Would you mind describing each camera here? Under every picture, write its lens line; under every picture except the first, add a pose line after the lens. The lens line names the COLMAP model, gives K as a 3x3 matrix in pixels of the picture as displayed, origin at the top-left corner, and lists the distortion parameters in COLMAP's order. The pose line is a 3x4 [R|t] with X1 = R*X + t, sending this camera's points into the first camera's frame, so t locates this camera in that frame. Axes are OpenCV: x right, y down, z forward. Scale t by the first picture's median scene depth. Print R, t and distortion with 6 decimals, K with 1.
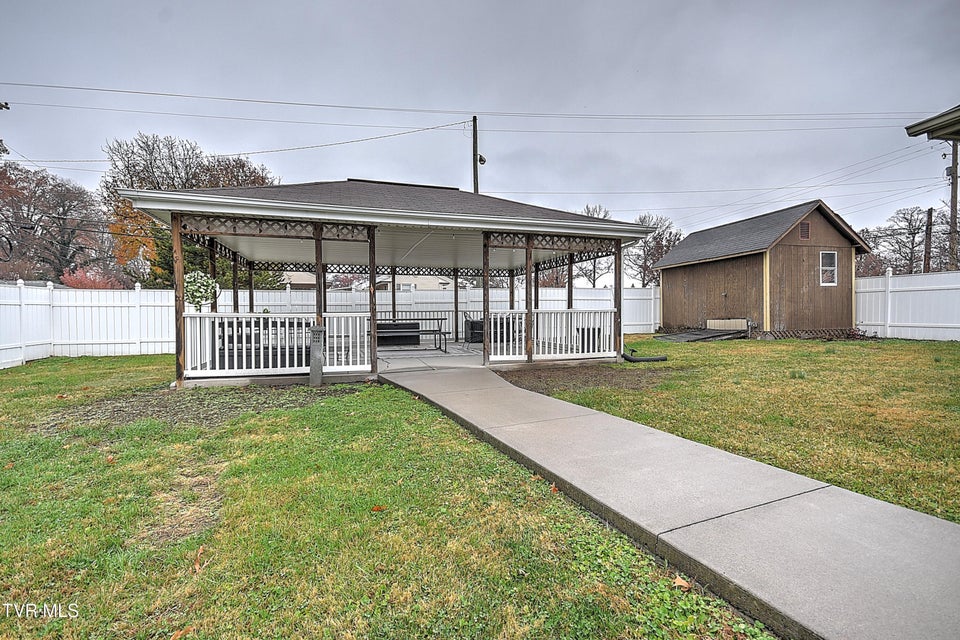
lens RADIAL K [[423.6, 0, 472.1], [0, 423.6, 322.6], [0, 0, 1]] dist [0.004512, 0.000291]
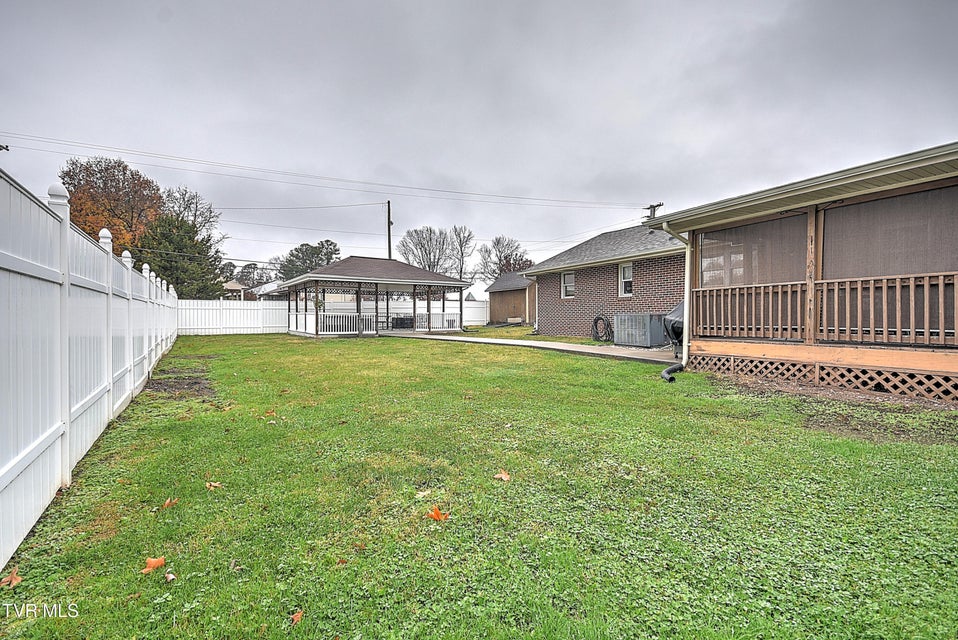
lens RADIAL K [[422.8, 0, 471.1], [0, 422.8, 322.6], [0, 0, 1]] dist [0.004512, 0.000291]
pose [[0.955205, 0.001113, 0.295942, -0.255326], [0.000809, 0.999979, -0.006372, 0.032080], [-0.295943, 0.006326, 0.955185, -1.037701]]
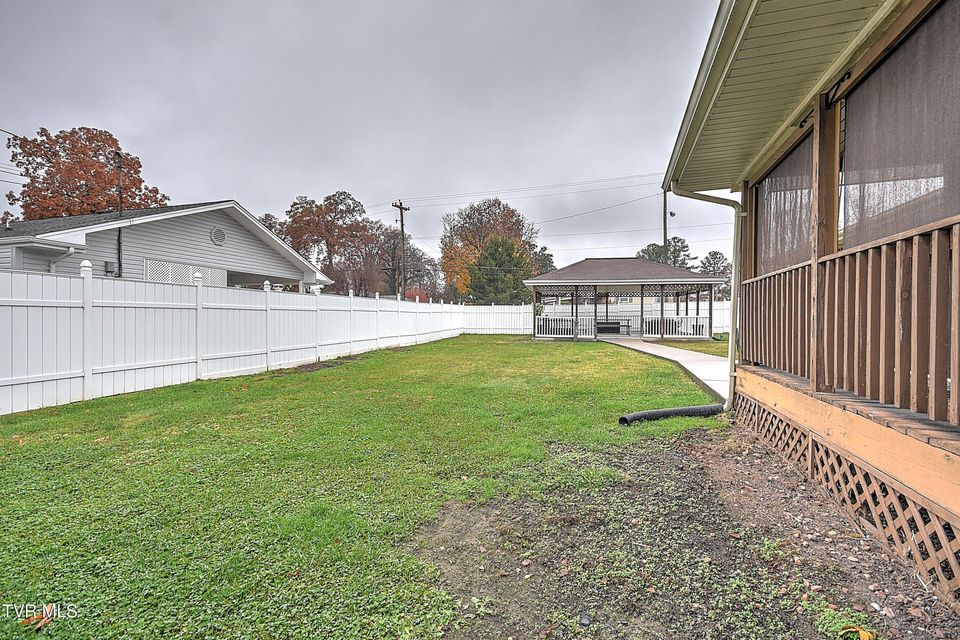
lens RADIAL K [[429.1, 0, 480.0], [0, 429.1, 320.0], [0, 0, 1]] dist [0.003062, -0.000033]
pose [[0.878739, 0.011387, -0.477168, 0.232369], [-0.017571, 0.999809, -0.008501, 0.018786], [0.476980, 0.015854, 0.878771, -0.961377]]
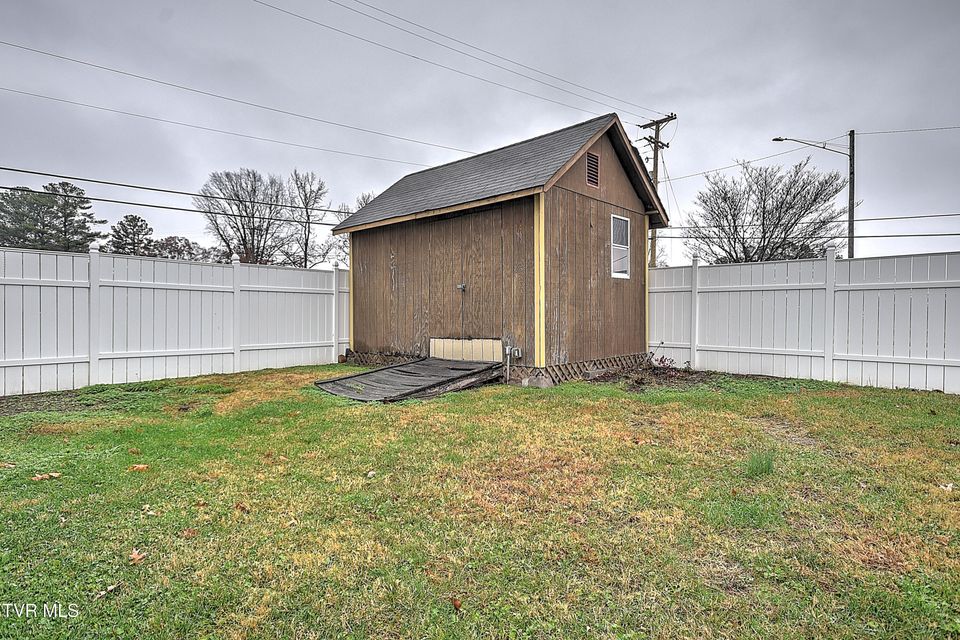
lens RADIAL K [[508.1, 0, 480.0], [0, 508.1, 320.0], [0, 0, 1]] dist [0.000035, 0.000374]
pose [[0.830936, 0.004824, 0.556347, 0.316159], [0.000824, 0.999951, -0.009901, -0.025200], [-0.556368, 0.008685, 0.830891, 0.551950]]
